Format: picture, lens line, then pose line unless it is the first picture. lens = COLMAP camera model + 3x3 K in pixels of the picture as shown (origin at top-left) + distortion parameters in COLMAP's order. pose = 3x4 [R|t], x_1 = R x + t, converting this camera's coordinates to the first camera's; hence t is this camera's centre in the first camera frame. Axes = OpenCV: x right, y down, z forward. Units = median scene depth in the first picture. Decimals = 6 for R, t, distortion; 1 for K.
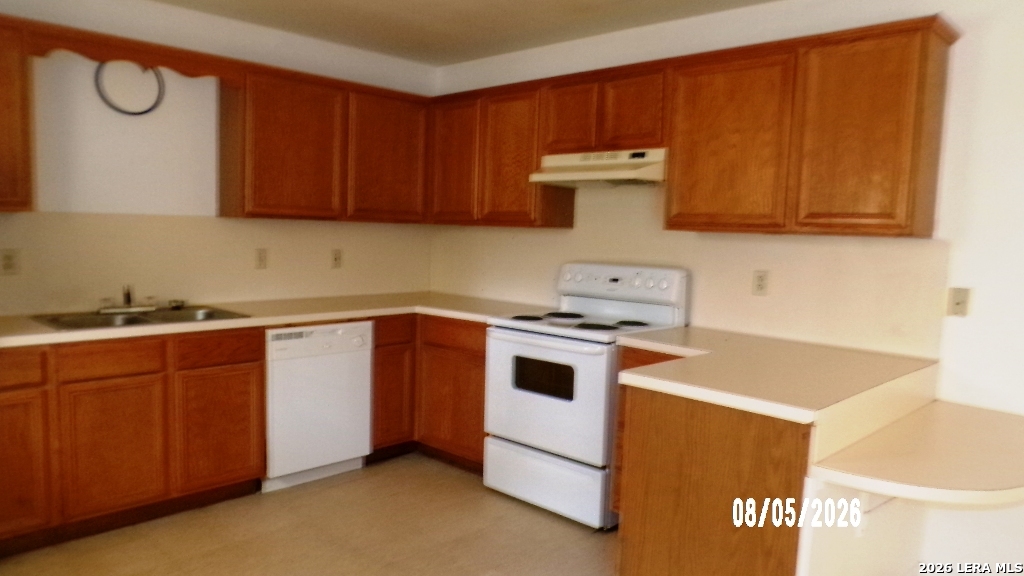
lens RADIAL K [[703.0, 0, 505.1], [0, 703.0, 288.3], [0, 0, 1]] dist [-0.048167, 0.019433]
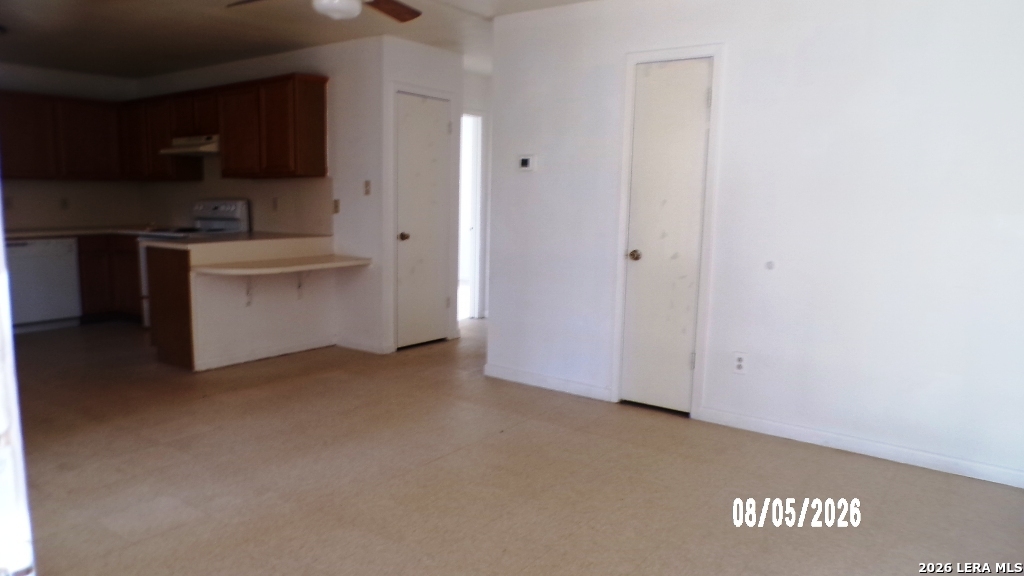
lens RADIAL K [[703.0, 0, 517.2], [0, 703.0, 292.5], [0, 0, 1]] dist [-0.048167, 0.019433]
pose [[0.986831, -0.050807, 0.153568, 0.687626], [0.042471, 0.997466, 0.057085, 0.145916], [-0.156079, -0.049811, 0.986488, -0.957334]]
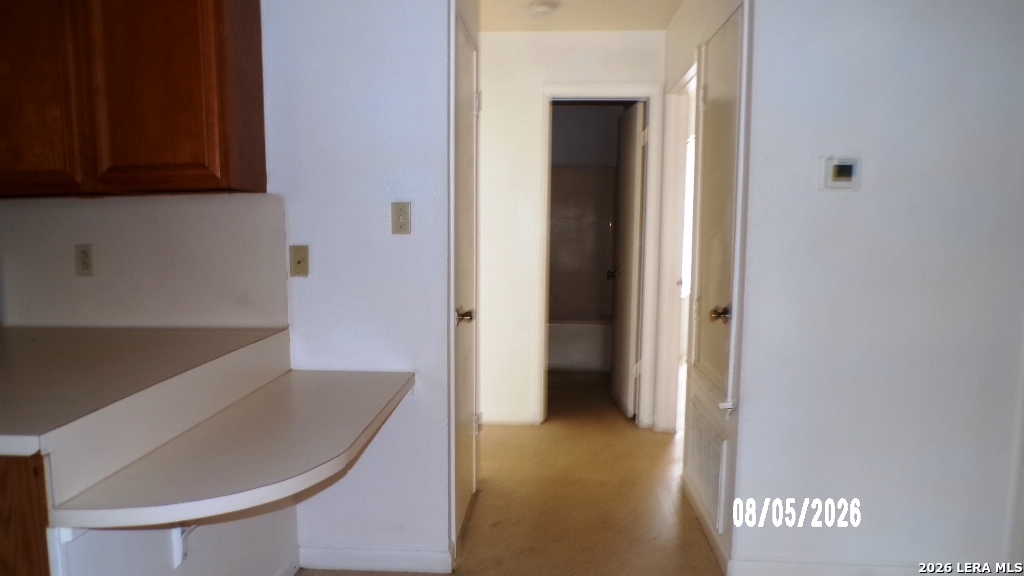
lens RADIAL K [[703.0, 0, 513.8], [0, 703.0, 287.8], [0, 0, 1]] dist [-0.048167, 0.019433]
pose [[0.737193, -0.113393, 0.666099, 0.193814], [0.092289, 0.993477, 0.066984, 0.015216], [-0.669350, 0.012093, 0.742849, 0.093891]]
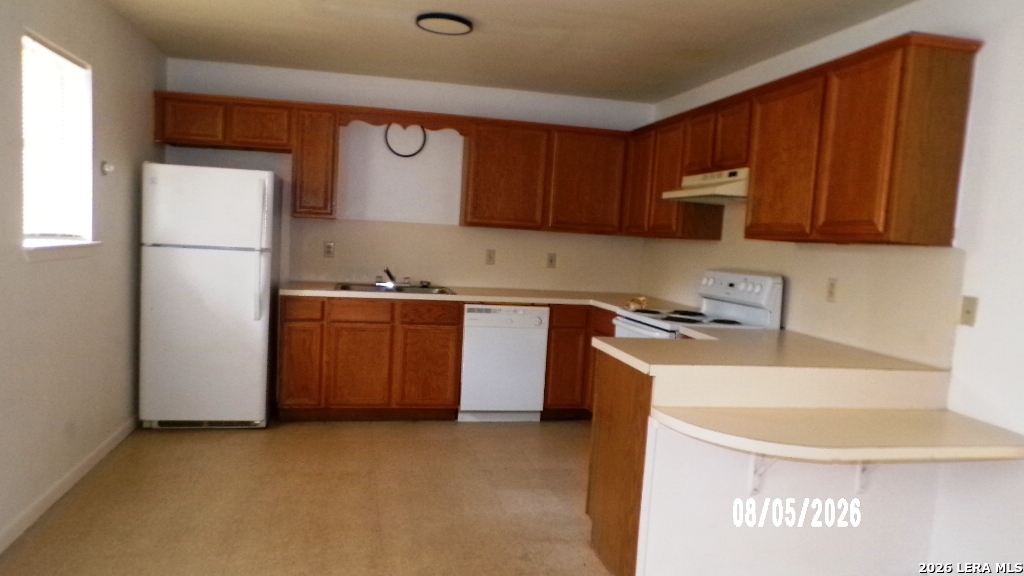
lens RADIAL K [[703.0, 0, 510.7], [0, 703.0, 278.4], [0, 0, 1]] dist [-0.048167, 0.019433]
pose [[0.831995, 0.048615, -0.552650, 0.524356], [-0.076696, 0.996667, -0.027790, 0.039864], [0.549457, 0.065507, 0.832950, -0.139702]]
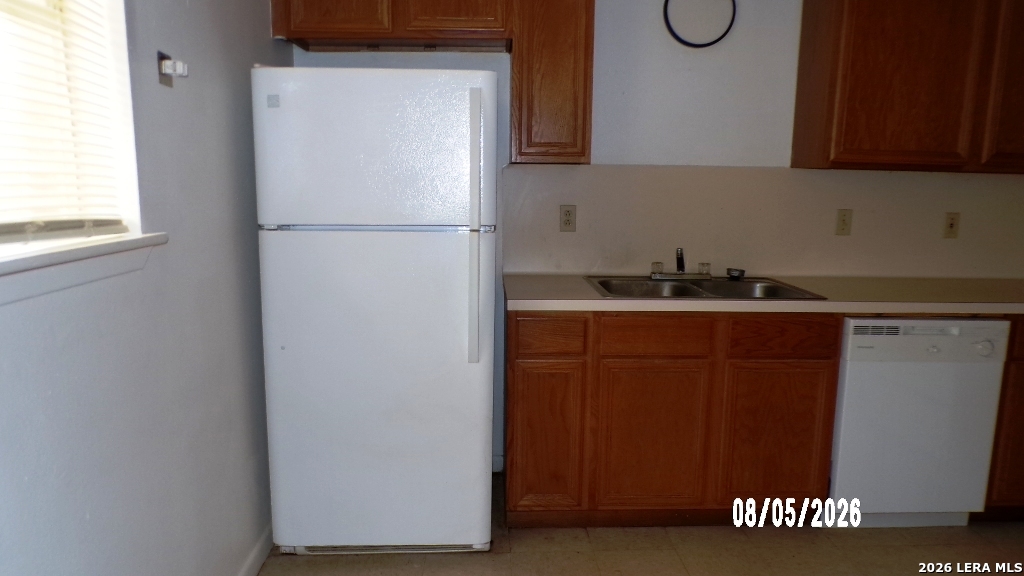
lens RADIAL K [[703.0, 0, 503.5], [0, 703.0, 290.3], [0, 0, 1]] dist [-0.048167, 0.019433]
pose [[0.720055, 0.090783, -0.687953, -0.098850], [-0.052792, 0.995699, 0.076138, -0.007572], [0.691906, -0.018505, 0.721751, 0.216897]]
